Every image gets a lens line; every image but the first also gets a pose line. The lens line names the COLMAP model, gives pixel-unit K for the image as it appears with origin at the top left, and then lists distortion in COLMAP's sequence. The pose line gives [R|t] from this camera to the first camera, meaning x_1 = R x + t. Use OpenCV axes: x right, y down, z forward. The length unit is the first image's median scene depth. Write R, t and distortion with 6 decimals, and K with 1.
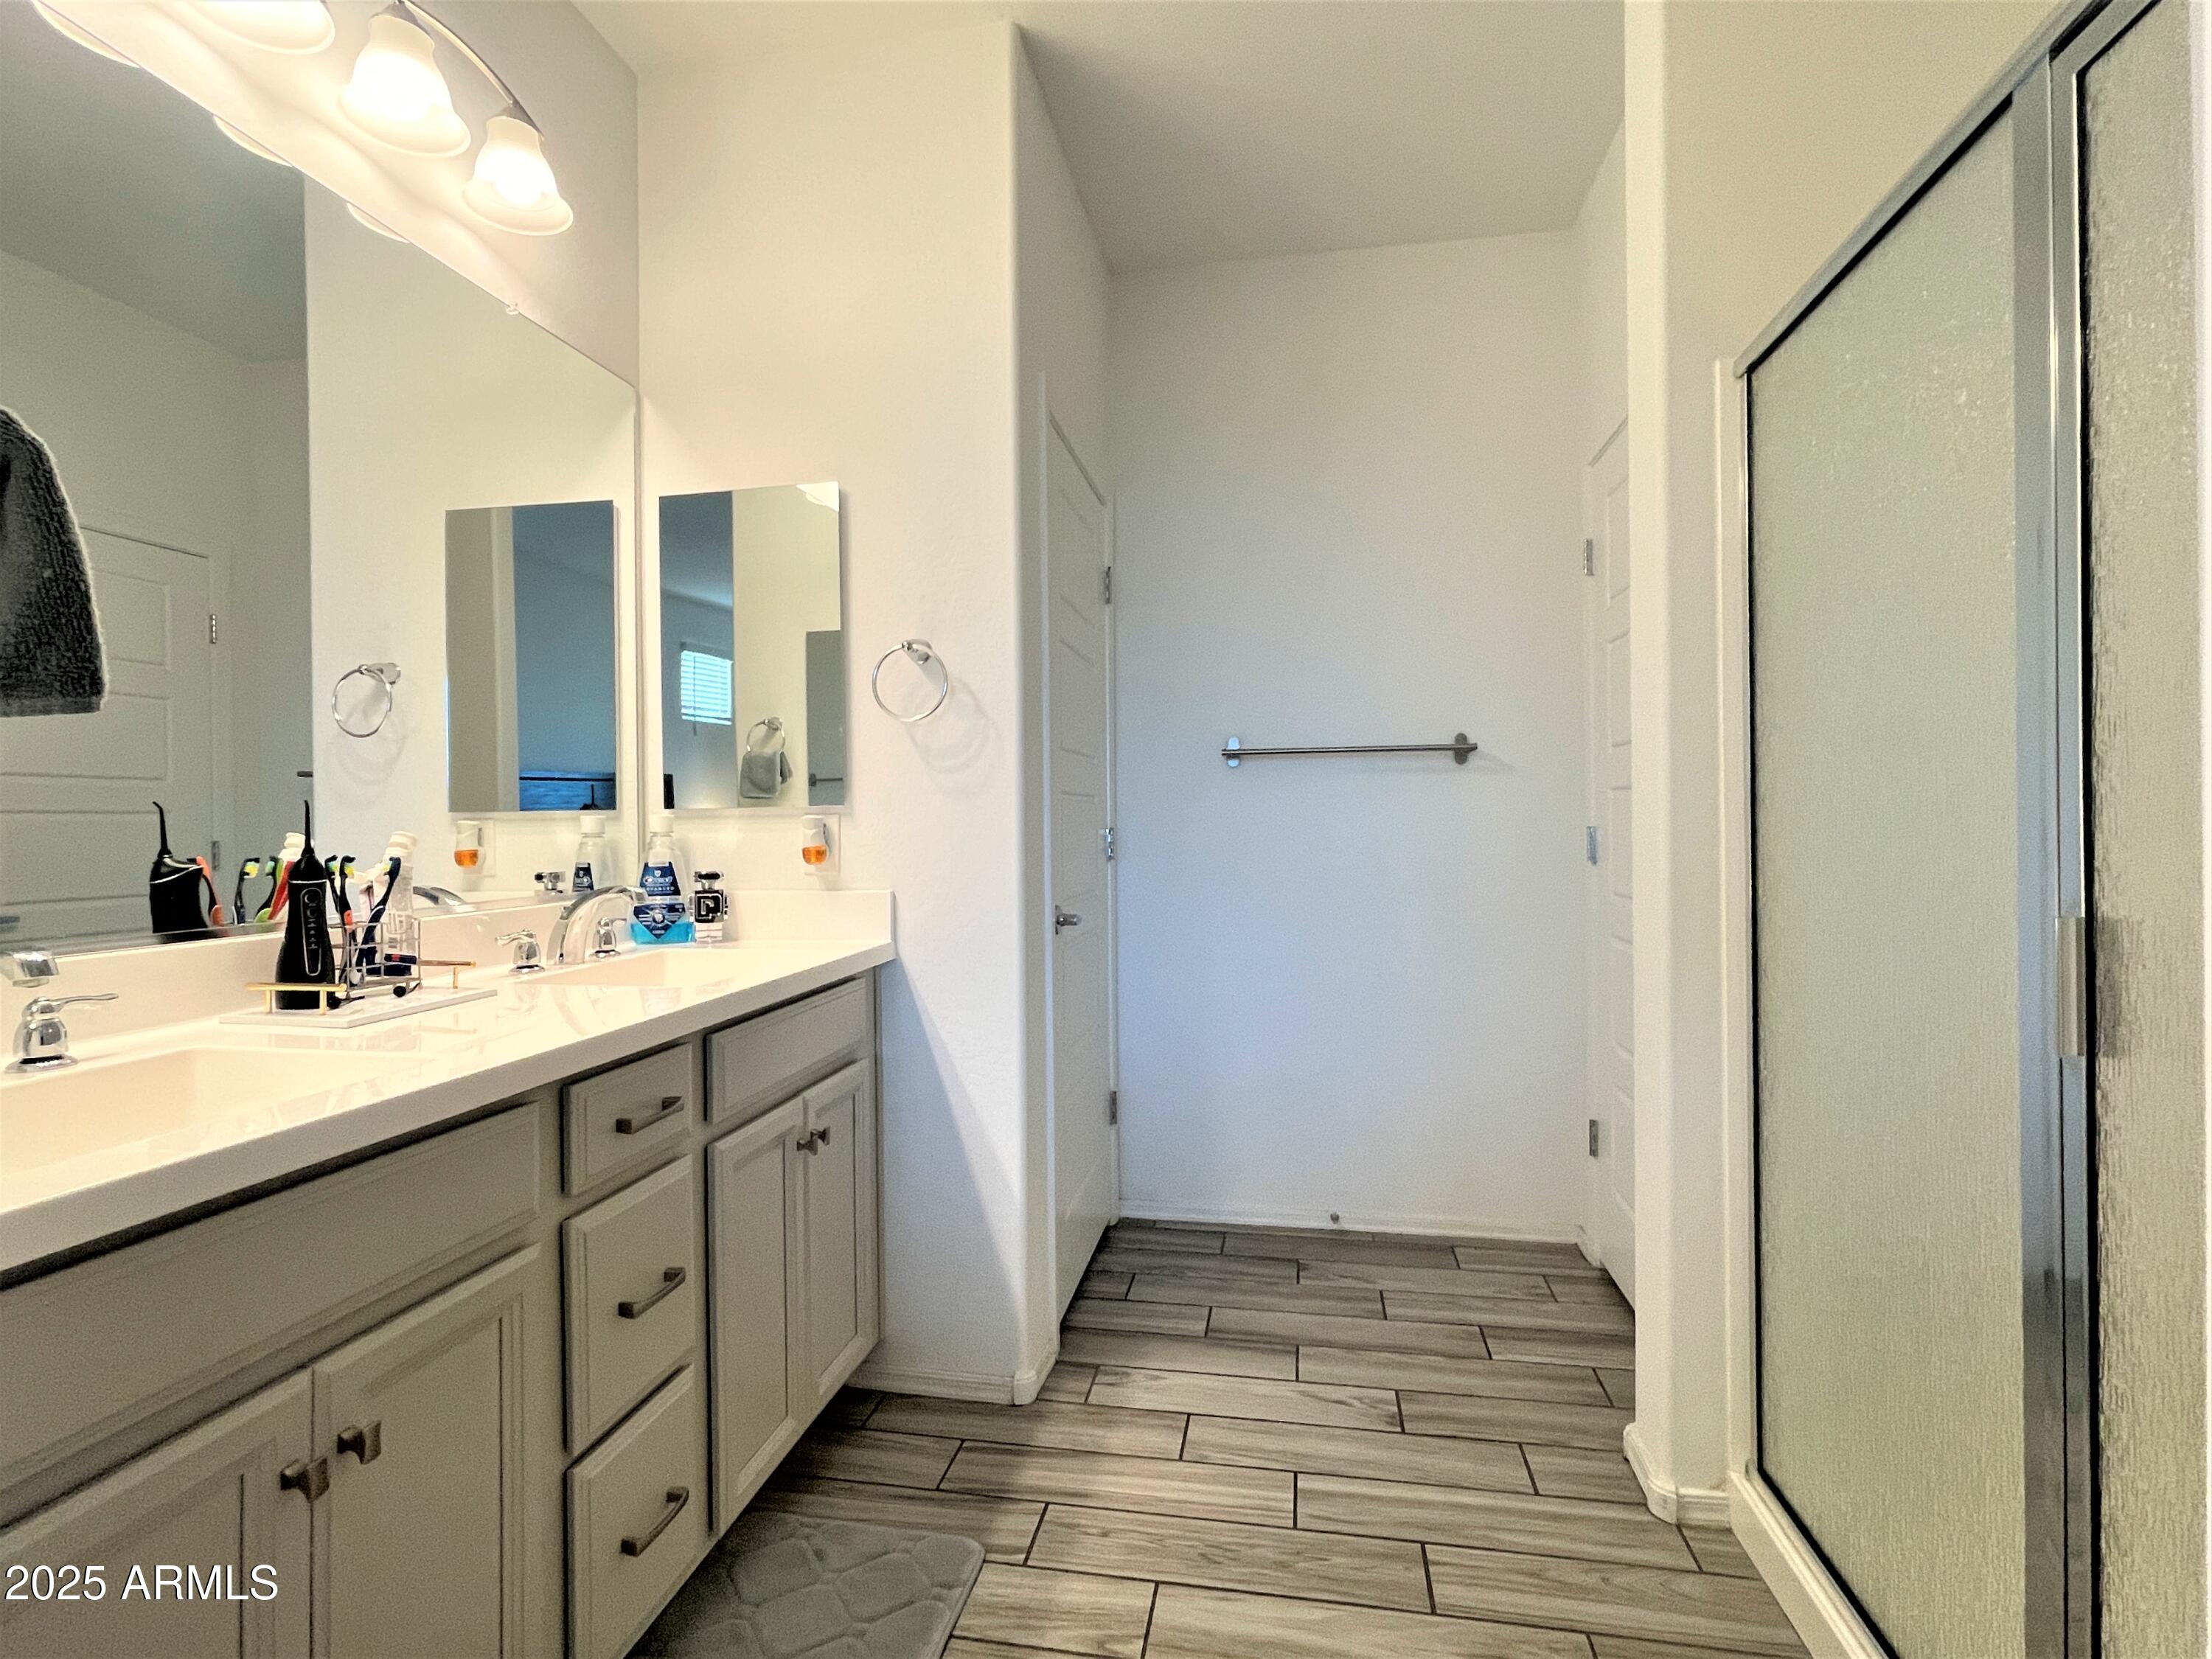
lens RADIAL K [[1090.0, 0, 1098.4], [0, 1090.0, 818.1], [0, 0, 1]] dist [-0.005196, -0.000824]
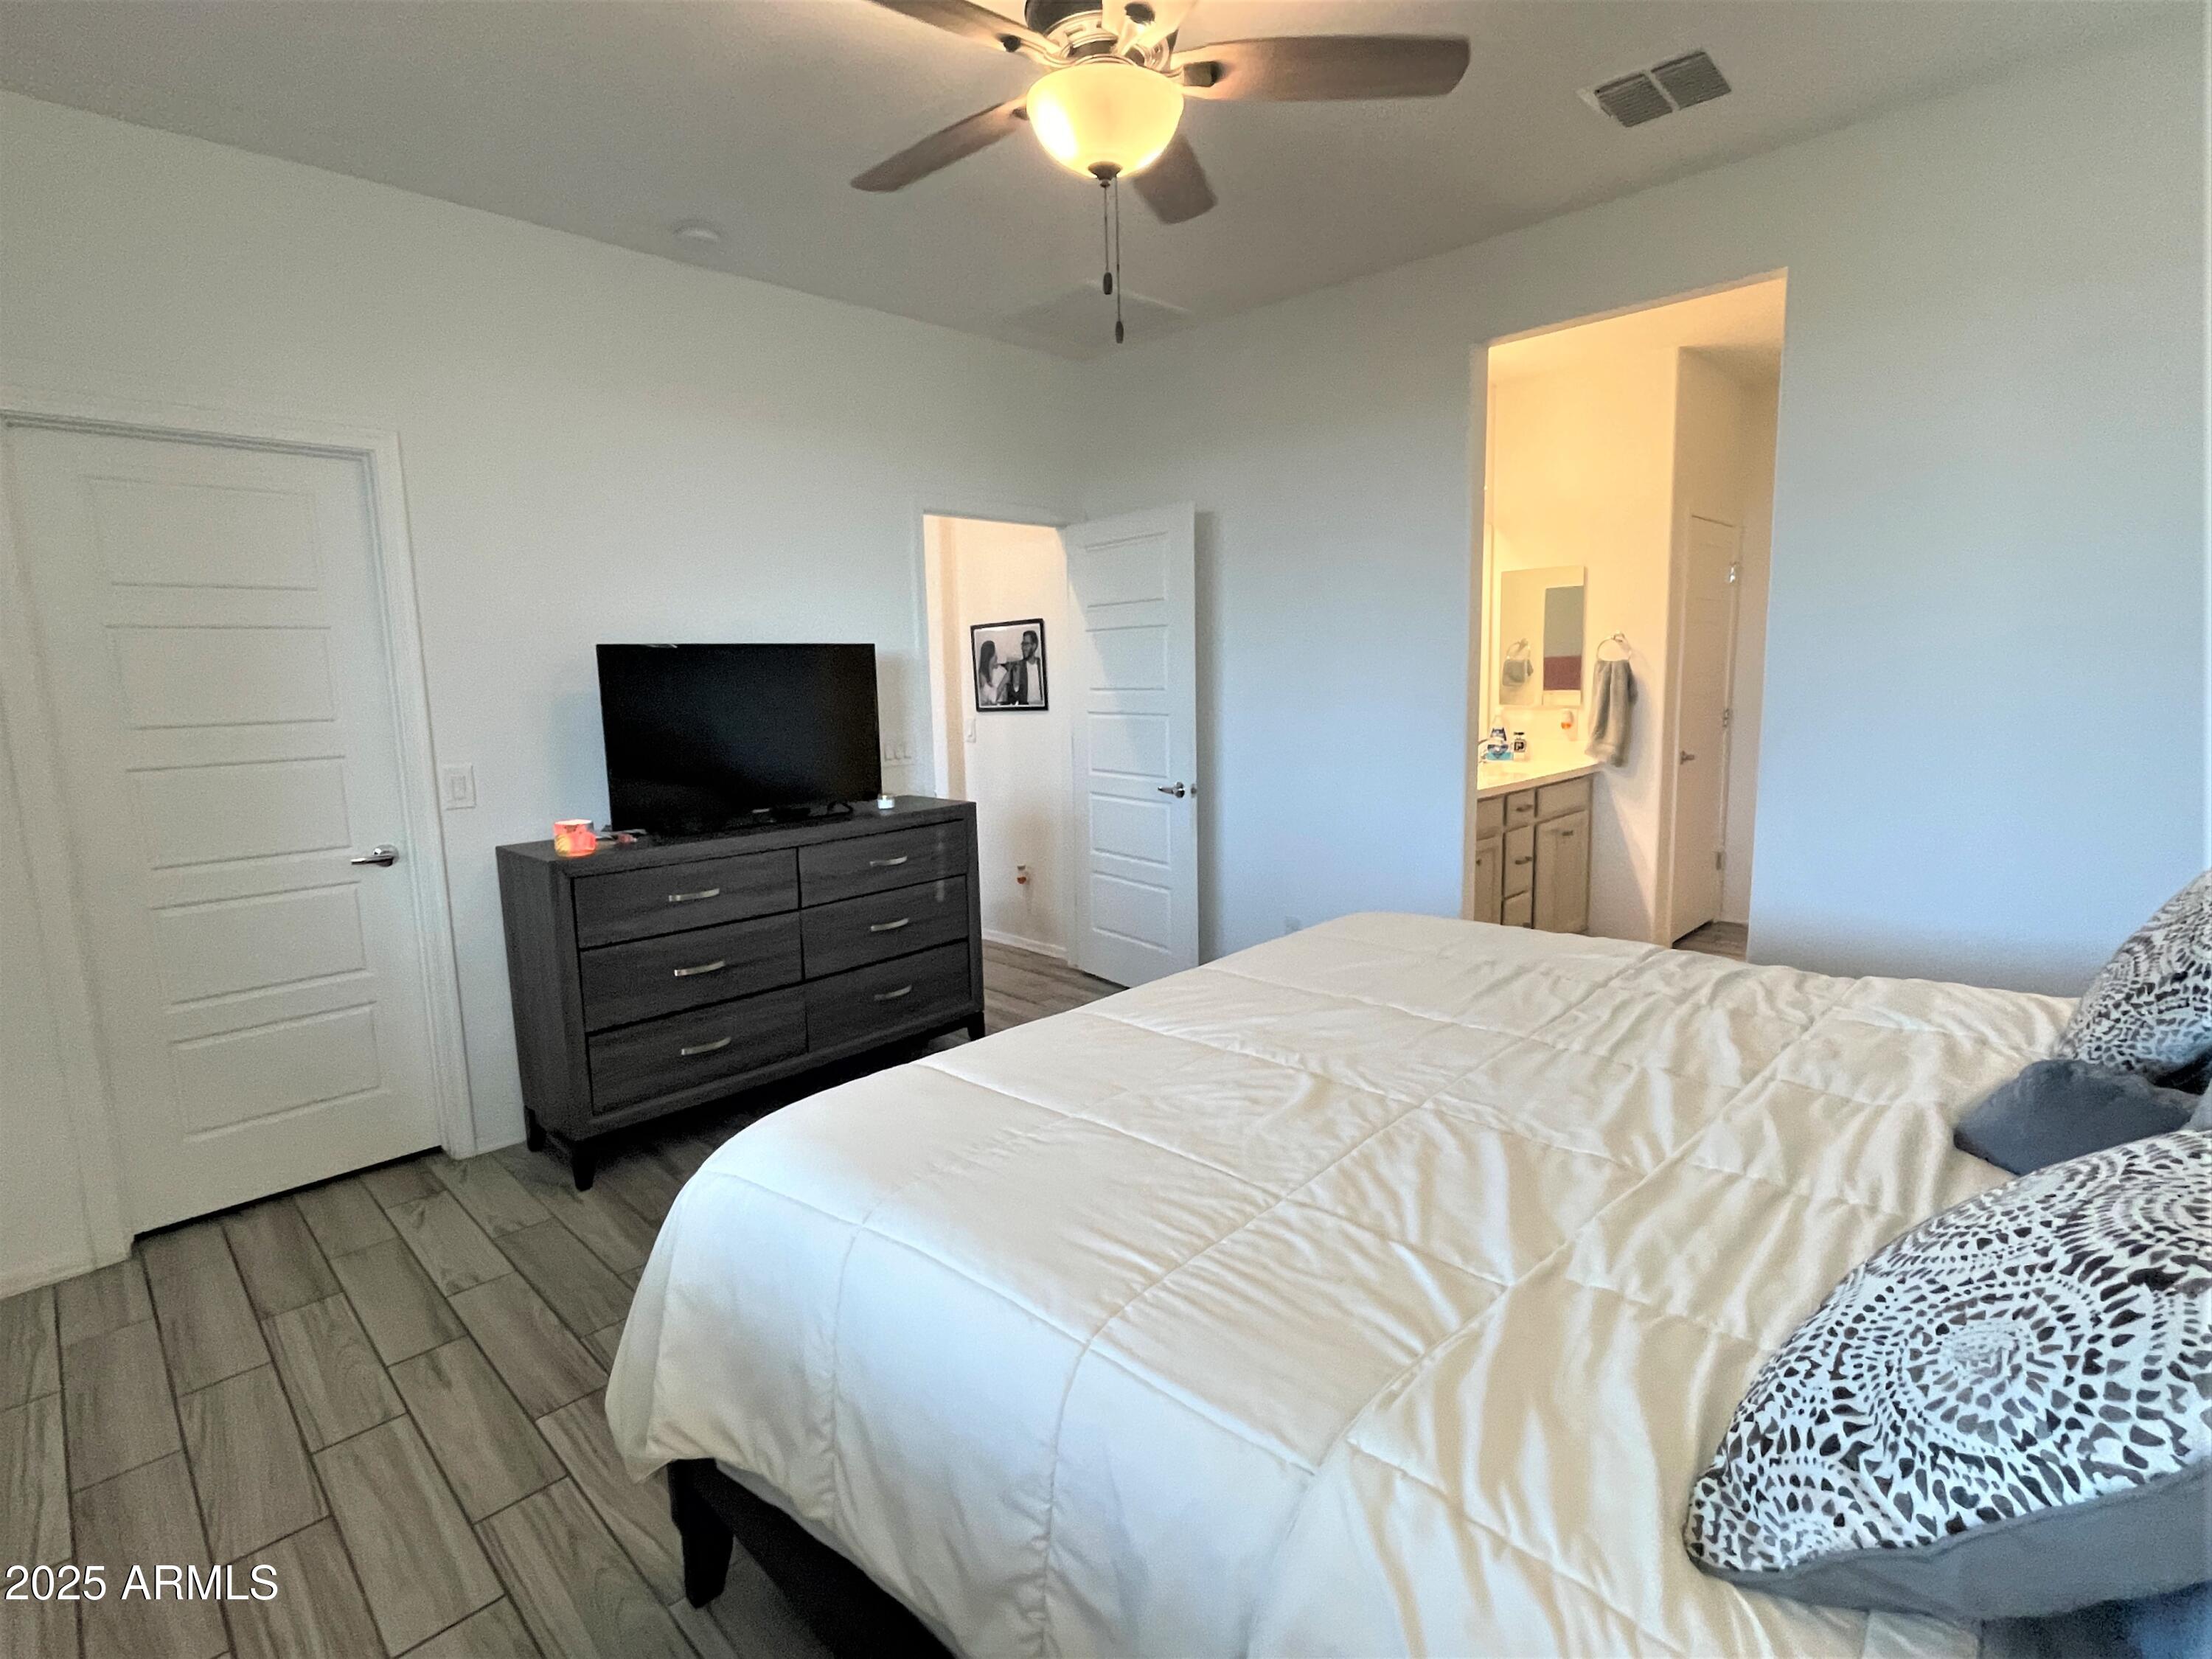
lens RADIAL K [[1090.0, 0, 1098.4], [0, 1090.0, 818.1], [0, 0, 1]] dist [-0.005196, -0.000824]
pose [[0.830811, 0.066453, -0.552573, 0.219114], [0.016098, 0.989562, 0.143209, -0.124127], [0.556322, -0.127875, 0.821069, -1.556229]]
